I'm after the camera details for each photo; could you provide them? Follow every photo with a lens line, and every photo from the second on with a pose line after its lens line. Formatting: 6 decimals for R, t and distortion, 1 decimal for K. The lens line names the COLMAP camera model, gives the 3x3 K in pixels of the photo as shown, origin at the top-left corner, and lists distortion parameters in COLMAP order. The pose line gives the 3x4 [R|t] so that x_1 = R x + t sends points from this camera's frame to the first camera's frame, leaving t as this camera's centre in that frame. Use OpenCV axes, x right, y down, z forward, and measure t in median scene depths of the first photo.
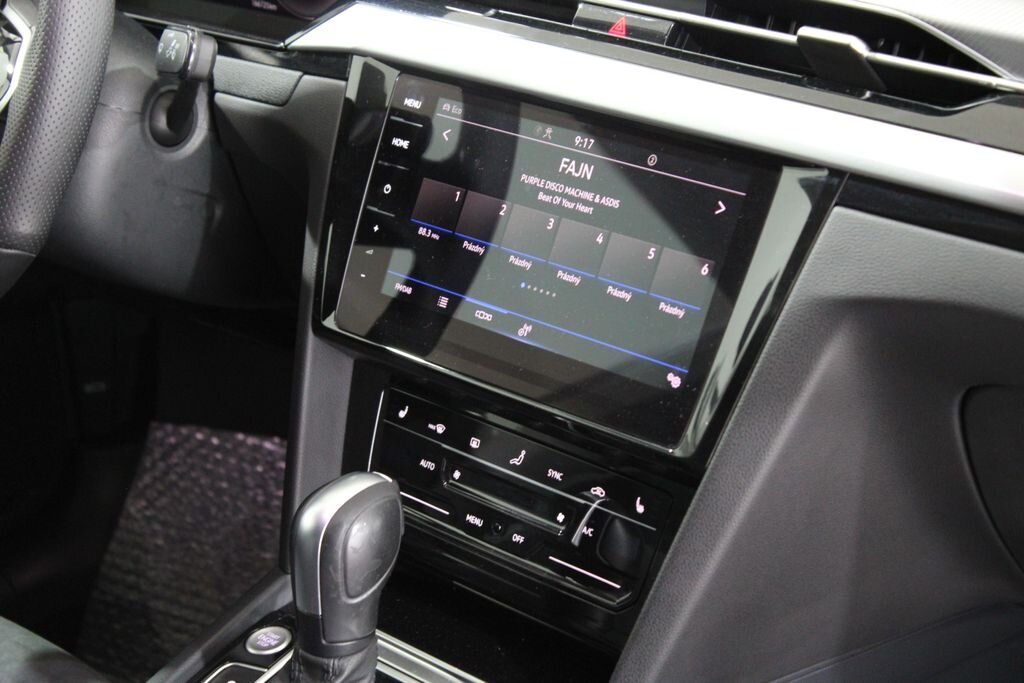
lens RADIAL K [[2310.8, 0, 512.0], [0, 2310.8, 341.5], [0, 0, 1]] dist [0.080220, 0.015653]
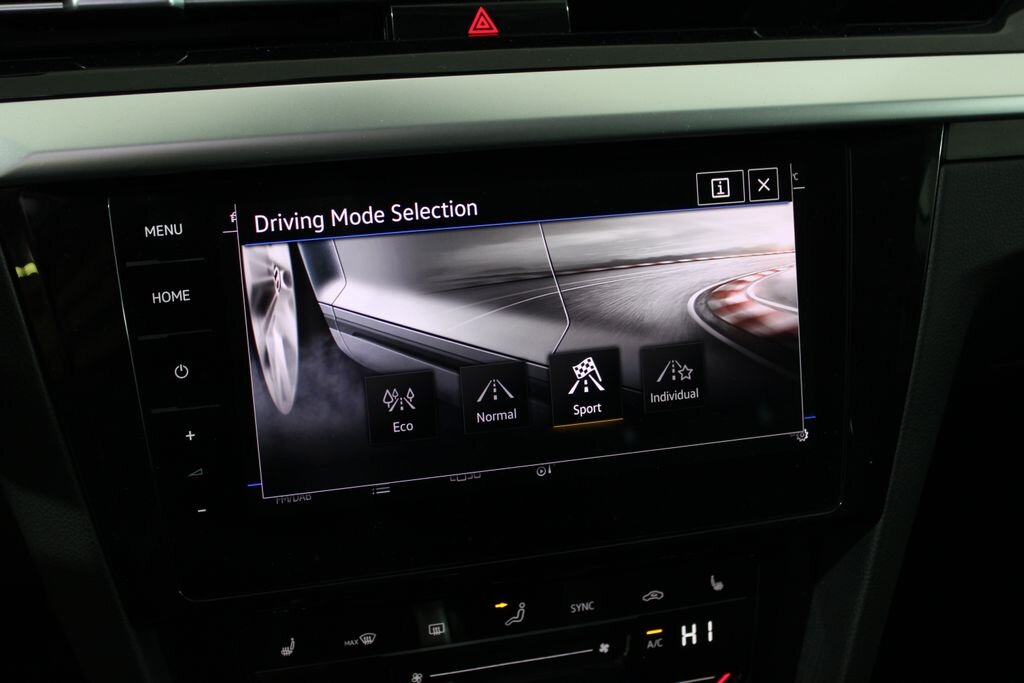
lens RADIAL K [[1318.3, 0, 512.0], [0, 1318.3, 341.5], [0, 0, 1]] dist [-0.017755, -0.023162]
pose [[0.499811, -0.425097, 0.754640, -0.293345], [0.262174, 0.904653, 0.335959, -0.181015], [-0.825502, 0.029931, 0.563605, 0.768319]]
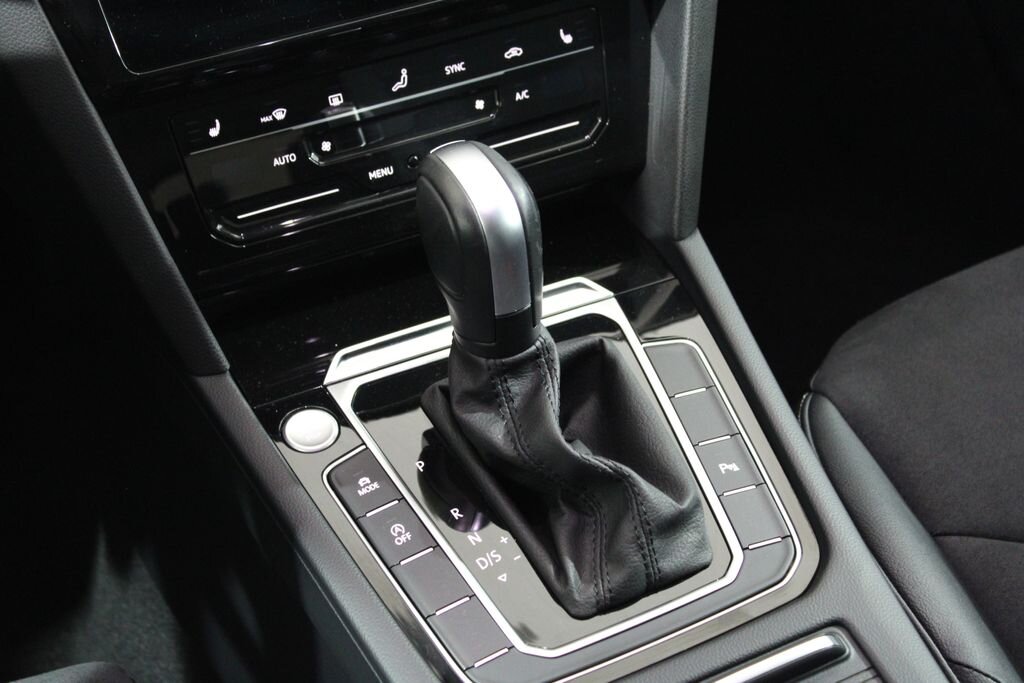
lens RADIAL K [[1884.6, 0, 512.0], [0, 1884.6, 341.5], [0, 0, 1]] dist [-0.001729, 0.272509]
pose [[0.344344, -0.575272, 0.741950, -0.591577], [0.371824, 0.809224, 0.454867, -0.186588], [-0.862076, 0.119244, 0.492551, 0.628645]]
